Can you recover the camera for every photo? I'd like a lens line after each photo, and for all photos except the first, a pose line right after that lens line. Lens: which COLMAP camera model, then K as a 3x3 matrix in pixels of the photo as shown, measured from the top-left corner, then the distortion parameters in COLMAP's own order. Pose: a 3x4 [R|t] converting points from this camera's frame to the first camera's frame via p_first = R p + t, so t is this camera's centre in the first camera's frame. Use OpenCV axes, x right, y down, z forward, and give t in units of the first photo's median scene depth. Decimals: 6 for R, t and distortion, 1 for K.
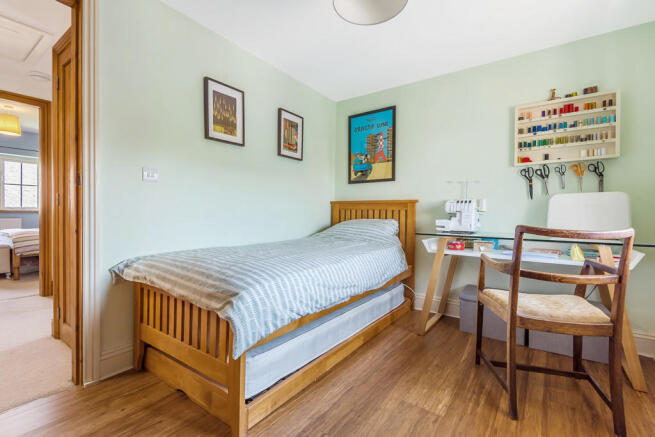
lens RADIAL K [[299.9, 0, 327.2], [0, 299.9, 216.7], [0, 0, 1]] dist [0.015828, -0.002079]
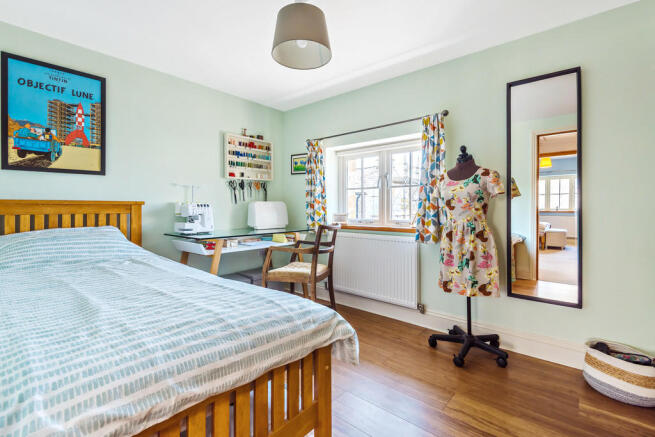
lens RADIAL K [[299.9, 0, 329.7], [0, 299.9, 204.8], [0, 0, 1]] dist [0.015828, -0.002079]
pose [[0.073357, 0.001905, 0.997304, -0.633822], [0.012030, 0.999924, -0.002795, -0.045082], [-0.997233, 0.012203, 0.073329, 0.470770]]
